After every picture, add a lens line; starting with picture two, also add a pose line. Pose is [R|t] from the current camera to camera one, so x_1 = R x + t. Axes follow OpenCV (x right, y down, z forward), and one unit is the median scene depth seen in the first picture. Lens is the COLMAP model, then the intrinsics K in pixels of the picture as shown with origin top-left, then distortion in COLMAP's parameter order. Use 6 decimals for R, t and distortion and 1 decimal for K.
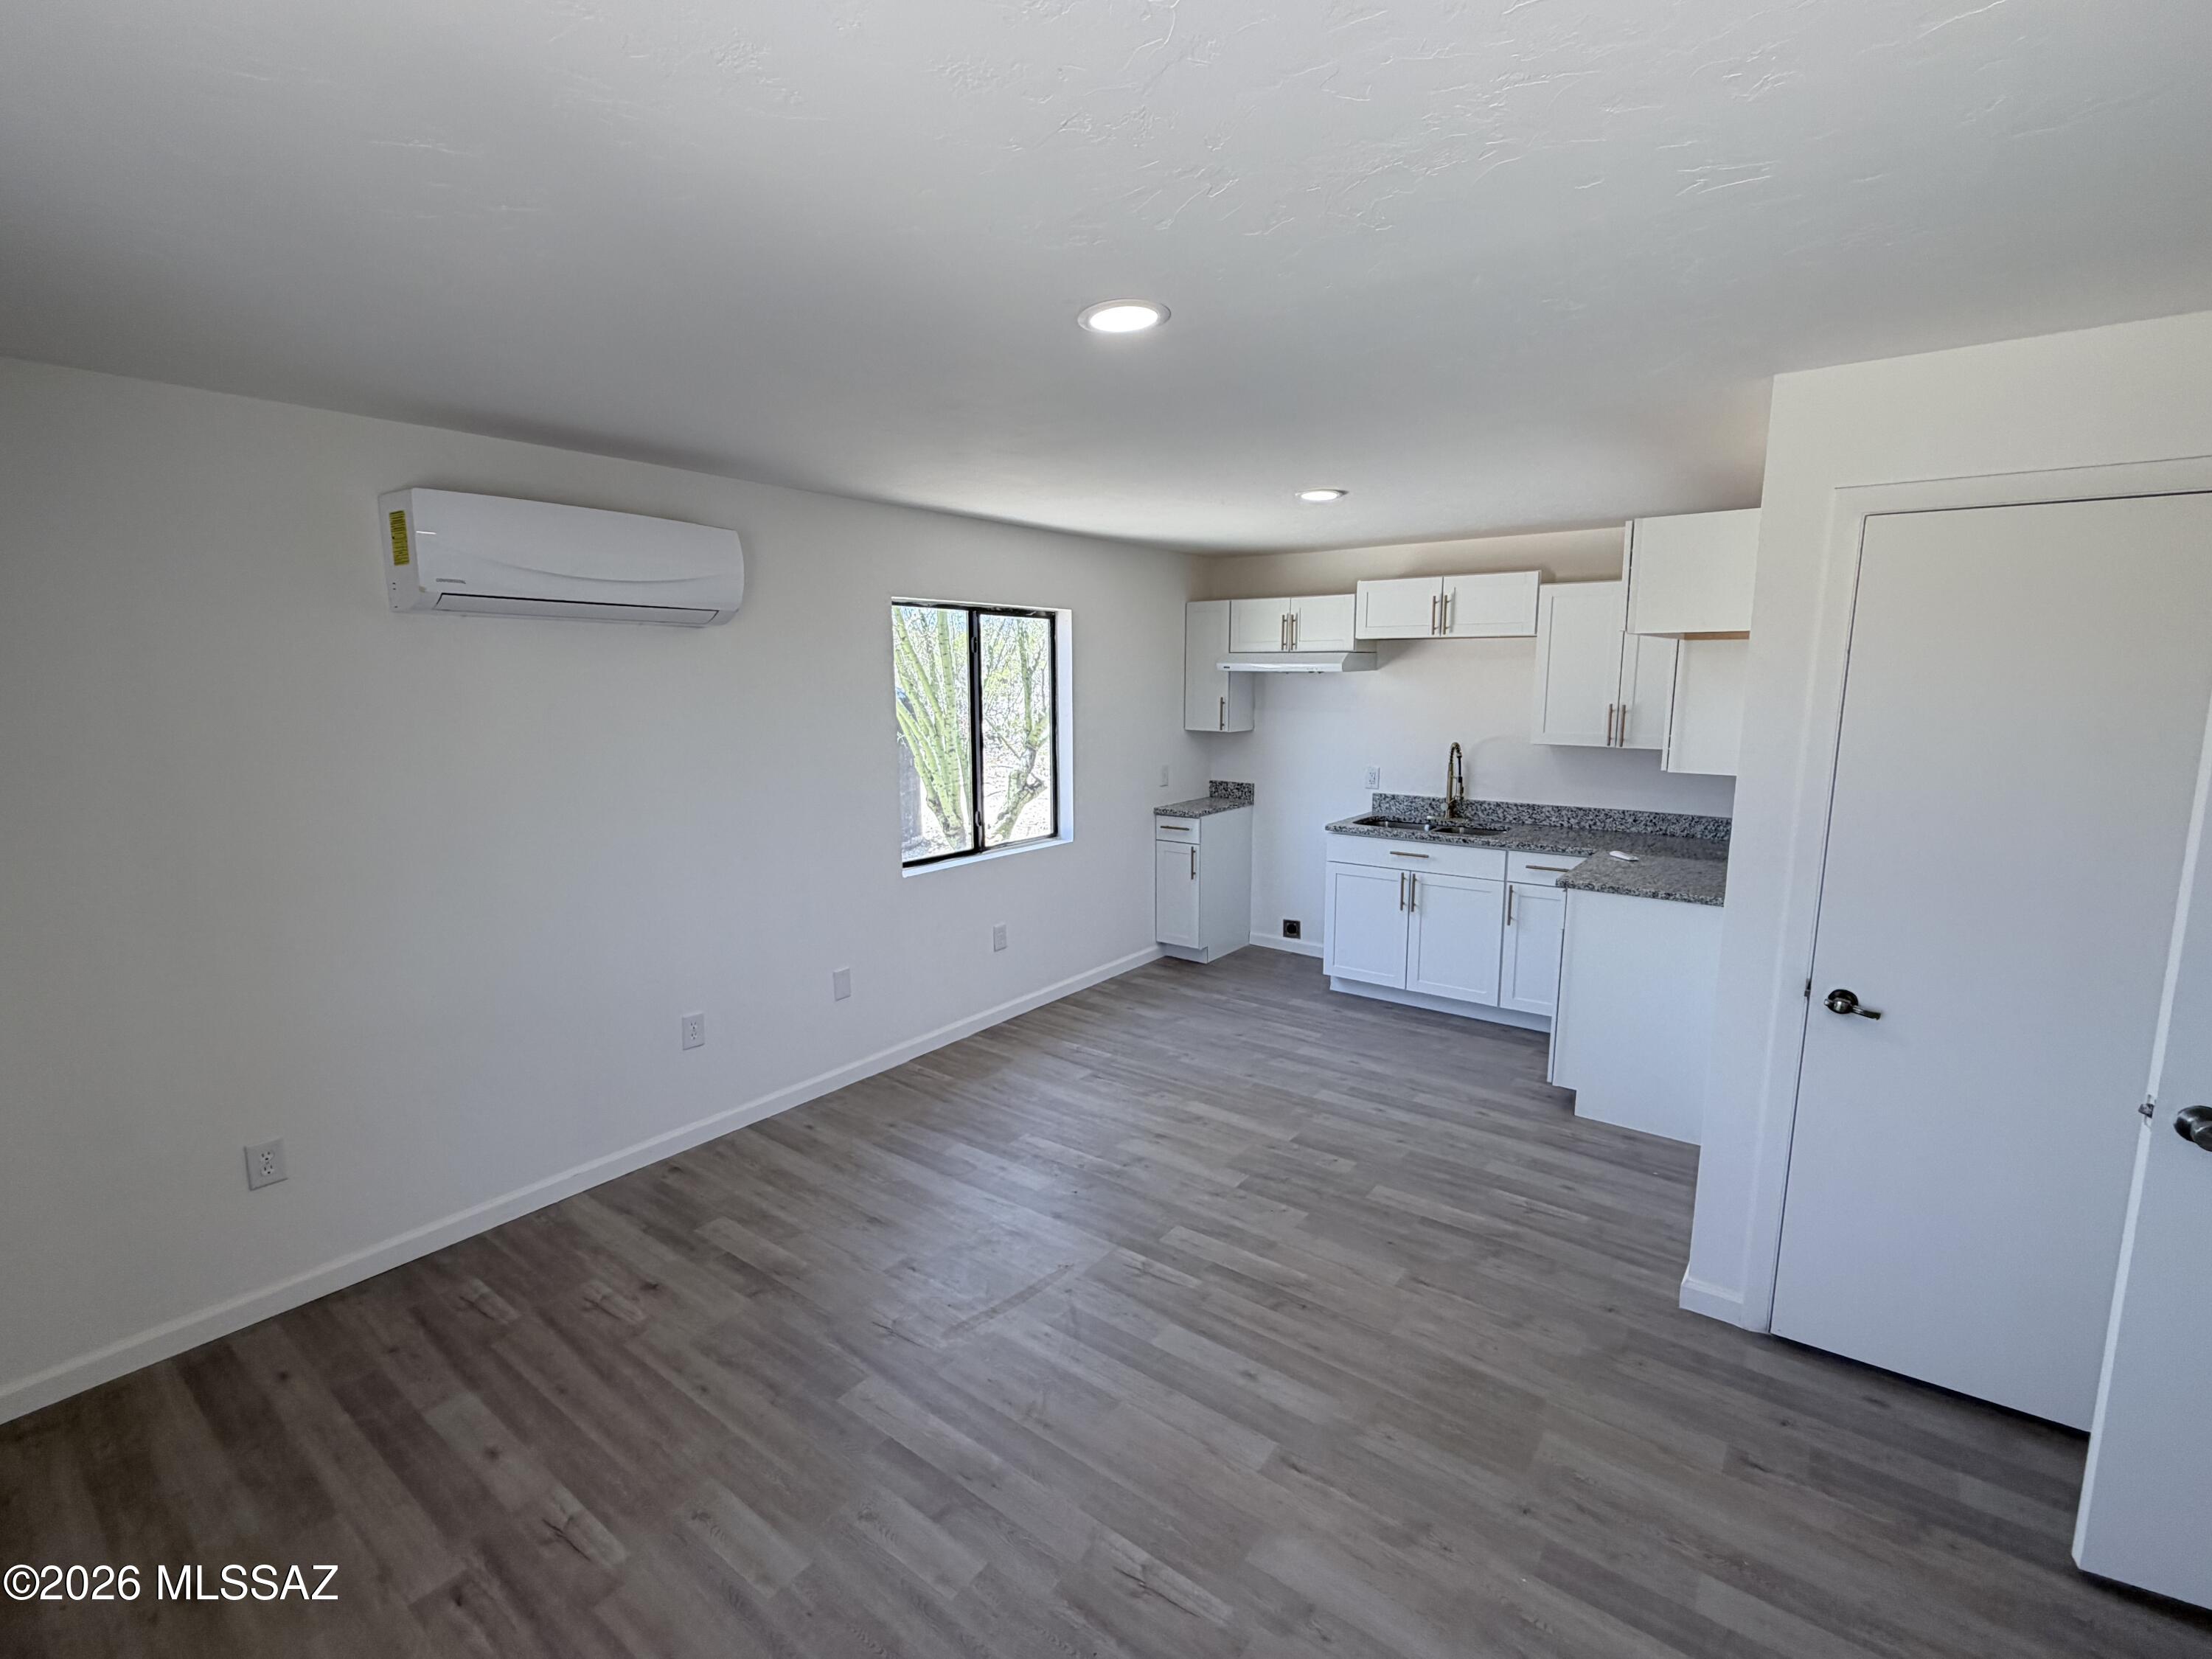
lens RADIAL K [[976.8, 0, 1100.9], [0, 976.8, 824.5], [0, 0, 1]] dist [0.000877, -0.000424]
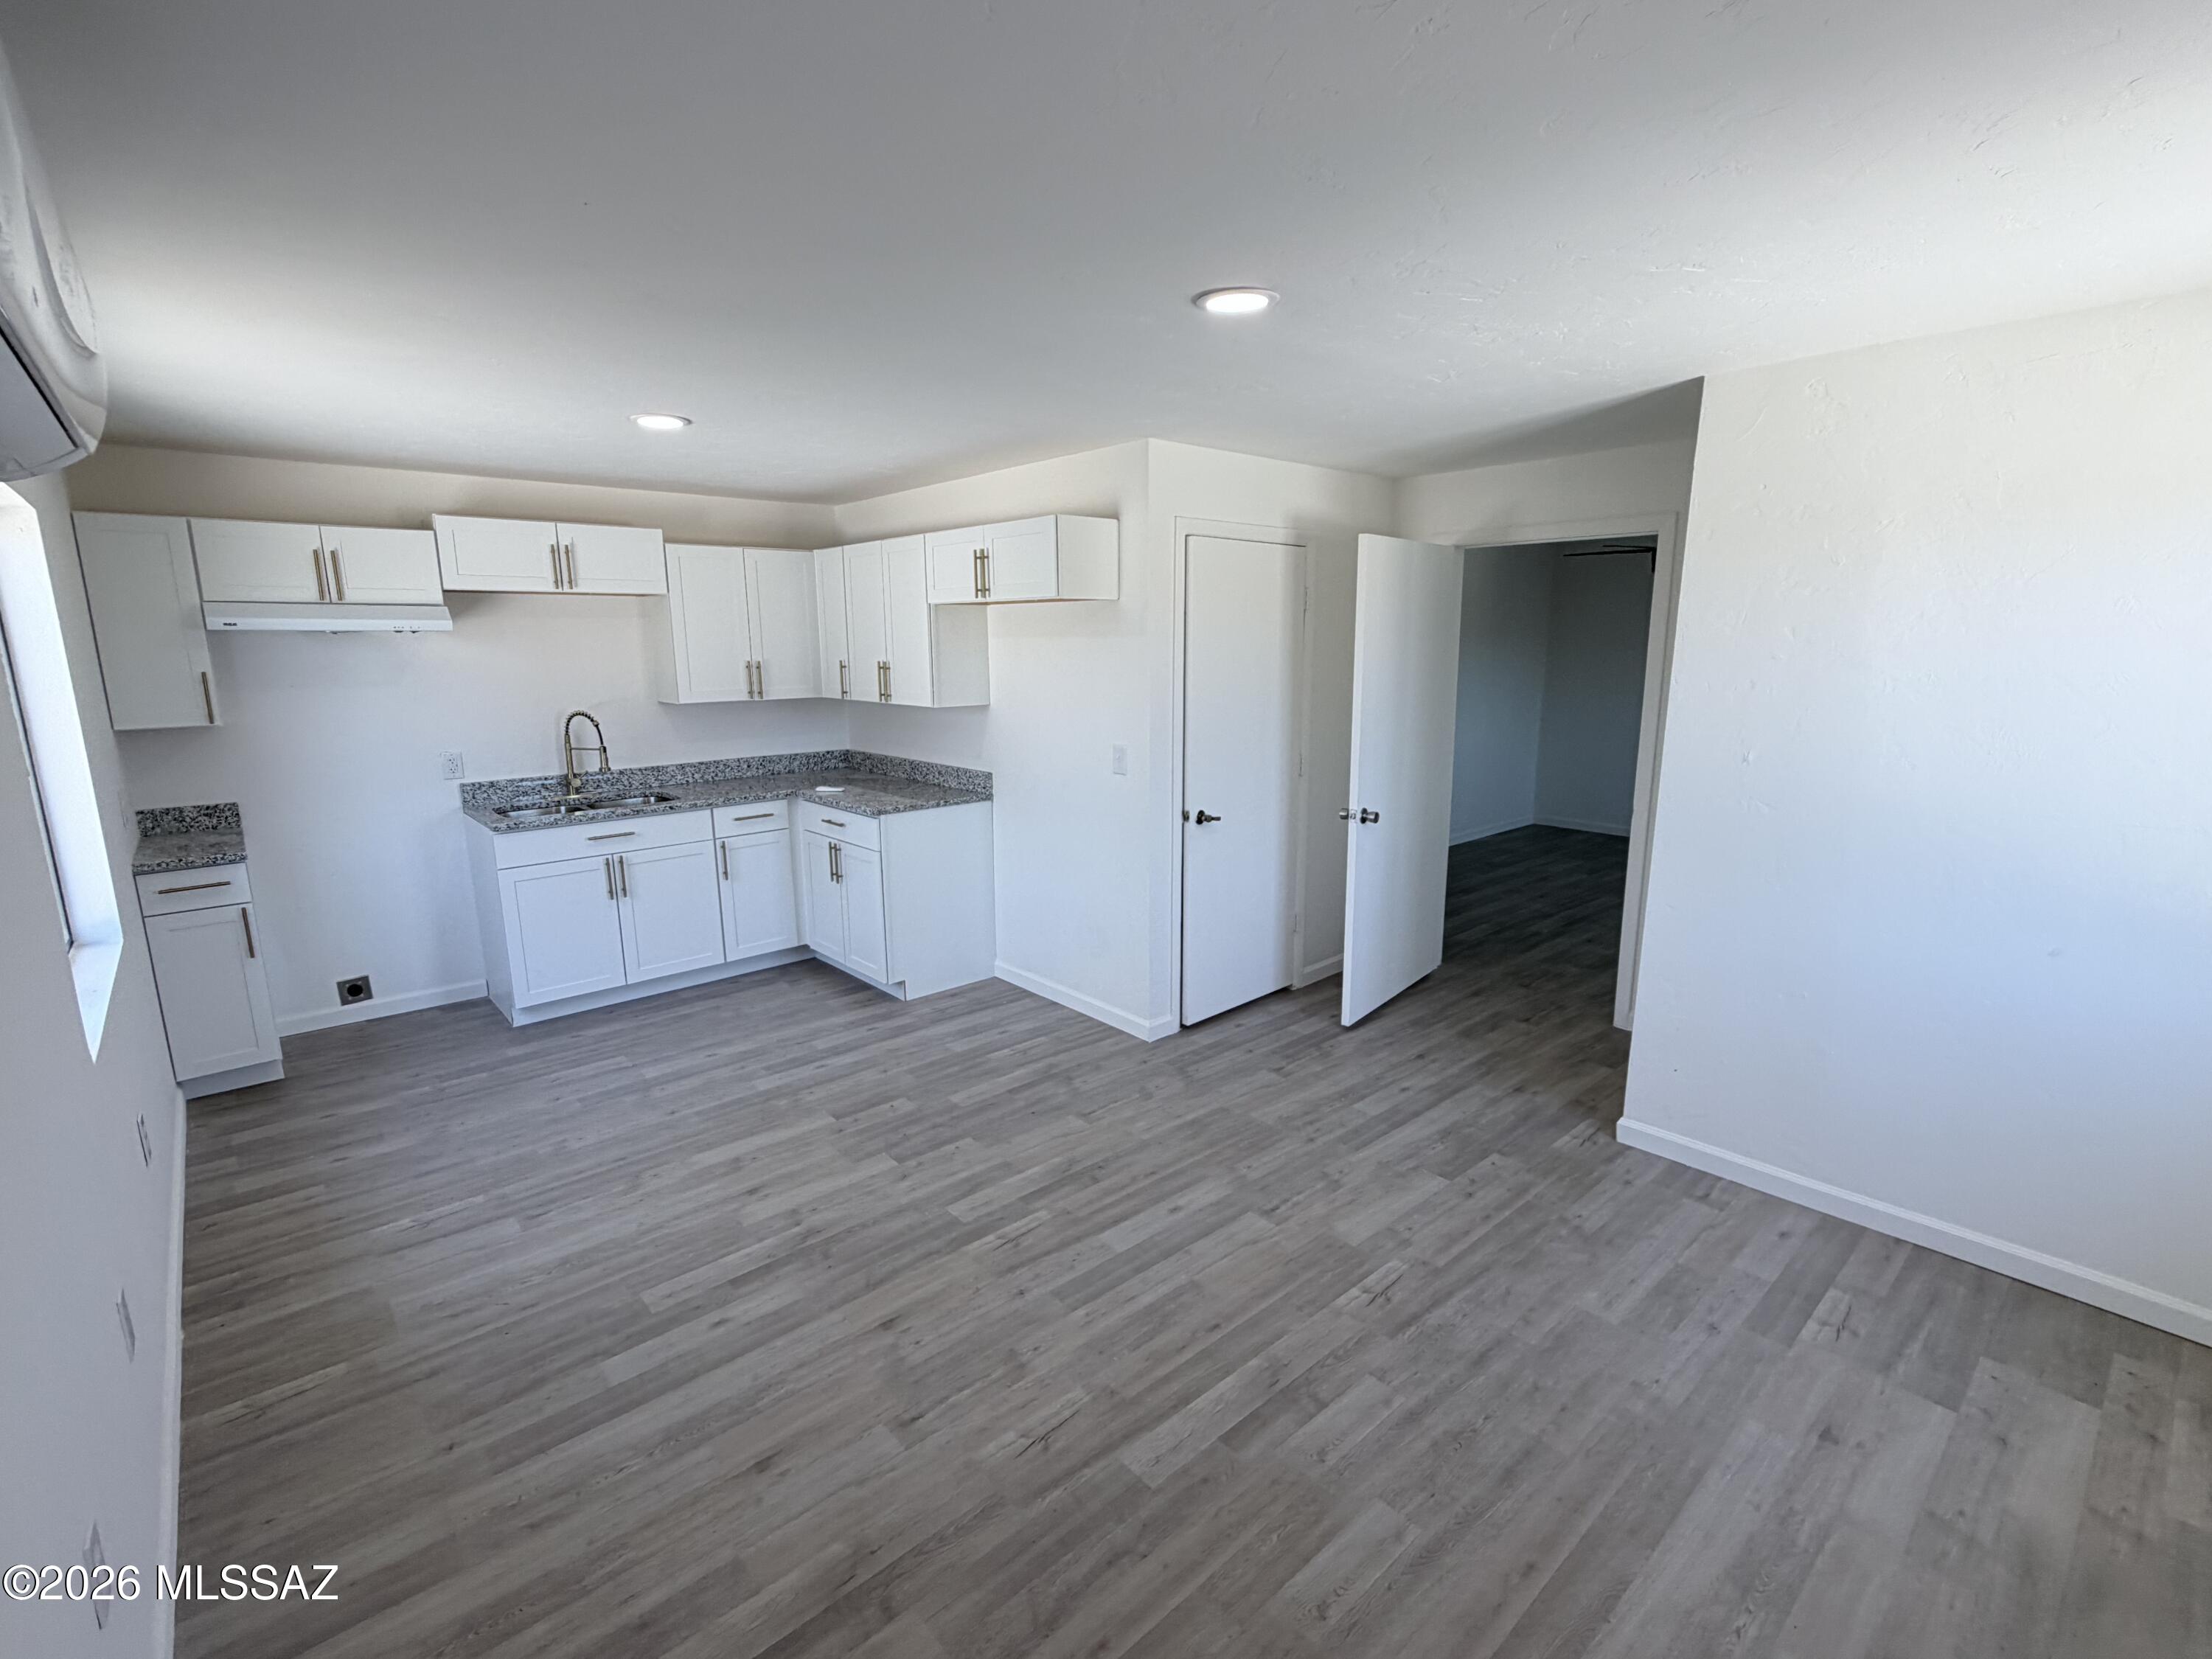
lens RADIAL K [[976.8, 0, 1100.9], [0, 976.8, 824.5], [0, 0, 1]] dist [0.000877, -0.000424]
pose [[0.224589, -0.186220, 0.956495, -0.529006], [0.156693, 0.975698, 0.153167, -0.056096], [-0.961773, 0.115477, 0.248310, 0.415757]]
